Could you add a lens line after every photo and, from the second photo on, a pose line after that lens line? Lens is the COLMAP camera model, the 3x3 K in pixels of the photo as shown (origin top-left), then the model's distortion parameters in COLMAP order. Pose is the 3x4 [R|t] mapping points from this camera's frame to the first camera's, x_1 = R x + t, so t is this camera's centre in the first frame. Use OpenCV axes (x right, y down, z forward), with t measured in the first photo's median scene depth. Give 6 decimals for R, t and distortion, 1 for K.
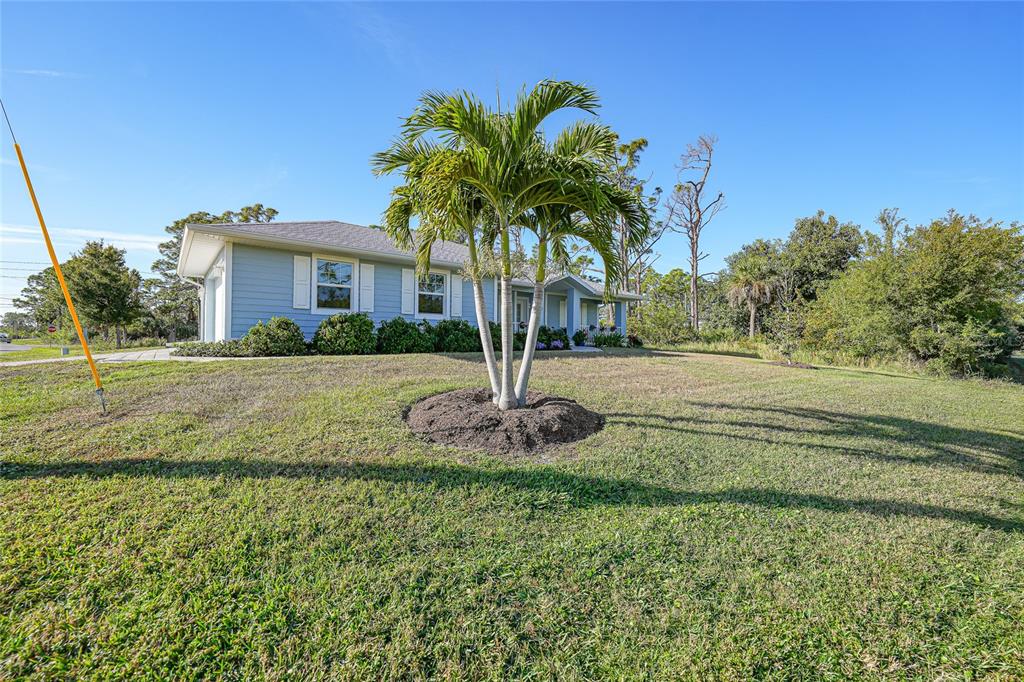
lens RADIAL K [[438.9, 0, 512.0], [0, 438.9, 341.0], [0, 0, 1]] dist [0.000255, 0.000026]
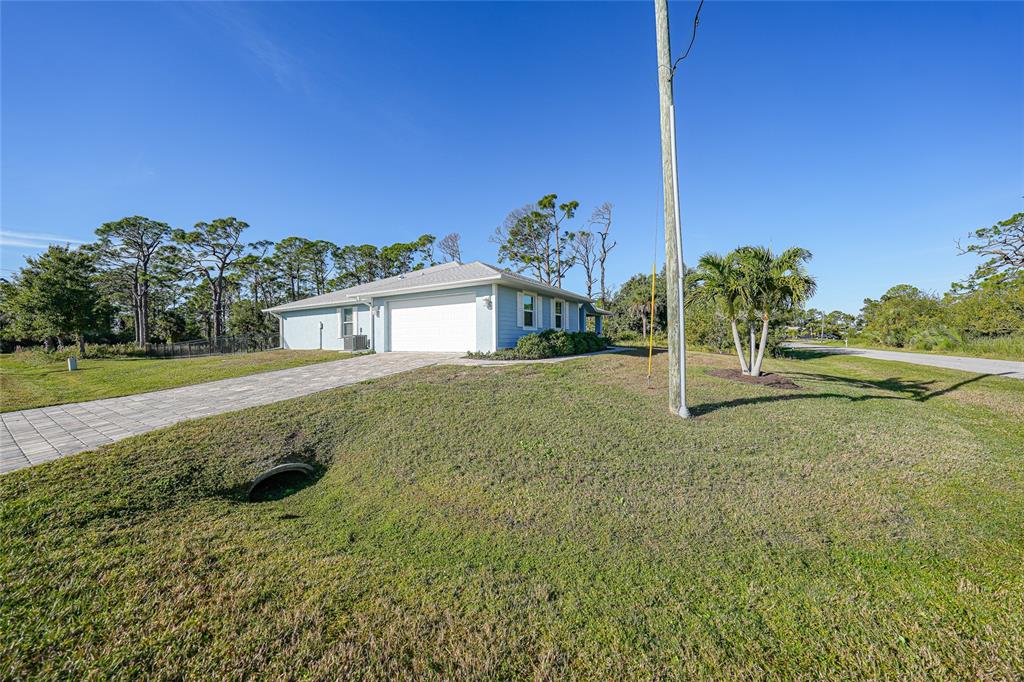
lens RADIAL K [[359.5, 0, 513.0], [0, 359.5, 335.9], [0, 0, 1]] dist [-0.024652, 0.007425]
pose [[0.941065, -0.016196, 0.337838, -0.301511], [0.017720, 0.999842, -0.001426, -0.013373], [-0.337762, 0.007329, 0.941203, -0.050359]]
